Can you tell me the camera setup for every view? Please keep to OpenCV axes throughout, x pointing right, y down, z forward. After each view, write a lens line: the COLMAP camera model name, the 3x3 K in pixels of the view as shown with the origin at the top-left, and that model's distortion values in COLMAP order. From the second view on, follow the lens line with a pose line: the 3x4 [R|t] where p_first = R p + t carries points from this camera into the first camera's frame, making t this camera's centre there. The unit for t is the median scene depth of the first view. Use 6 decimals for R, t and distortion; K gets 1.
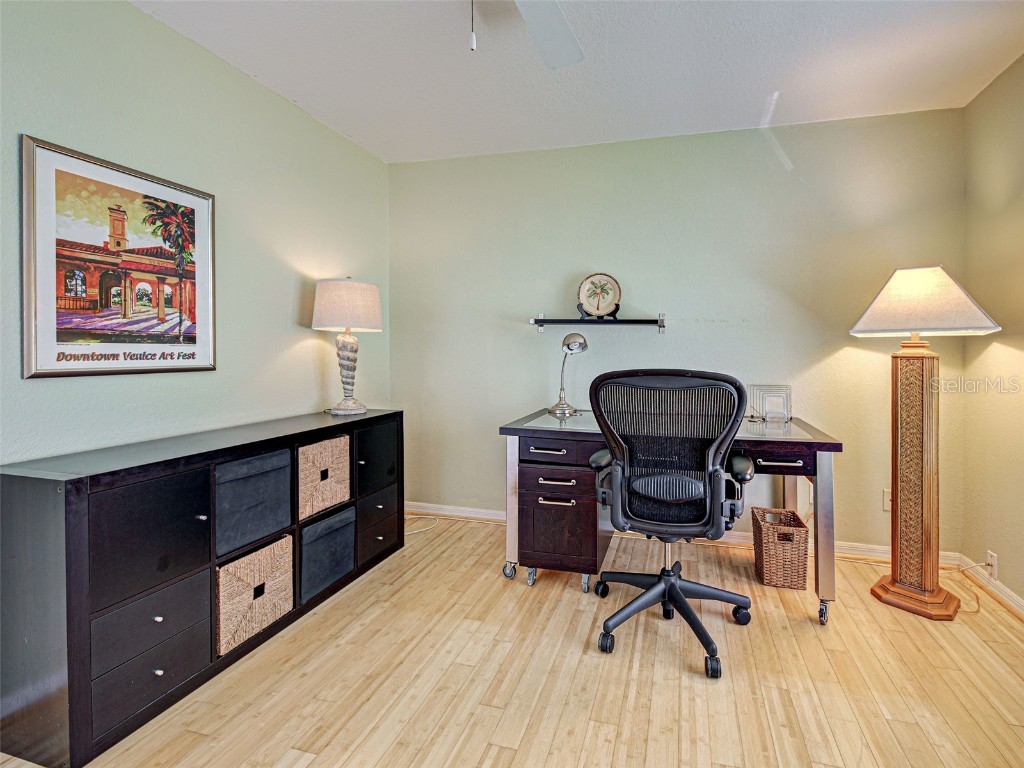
lens RADIAL K [[485.9, 0, 492.8], [0, 485.9, 357.8], [0, 0, 1]] dist [0.004758, -0.000002]
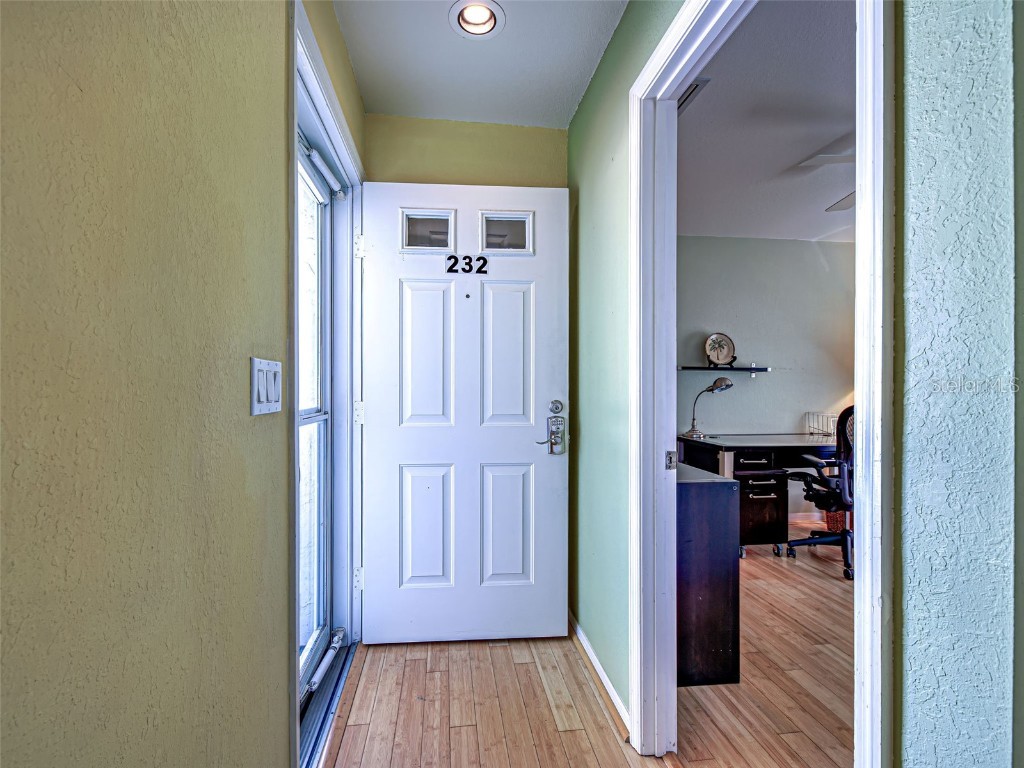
lens RADIAL K [[486.4, 0, 514.3], [0, 486.4, 390.8], [0, 0, 1]] dist [0.009834, 0.000536]
pose [[0.928295, -0.005163, 0.371809, -0.837616], [0.010130, 0.999884, -0.011406, -0.002957], [-0.371707, 0.014354, 0.928239, -0.049661]]
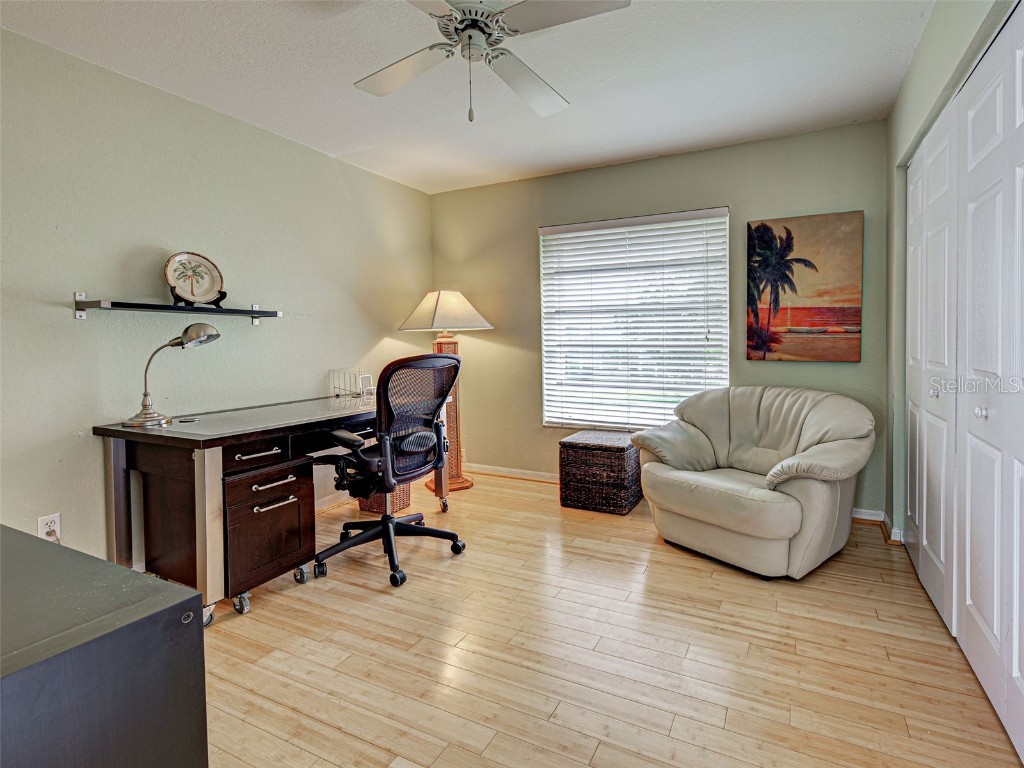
lens RADIAL K [[486.4, 0, 590.9], [0, 486.4, 352.0], [0, 0, 1]] dist [0.009834, 0.000536]
pose [[0.141811, -0.035157, 0.989269, -0.546853], [0.032019, 0.999009, 0.030913, -0.004809], [-0.989376, 0.027291, 0.142796, 0.199693]]
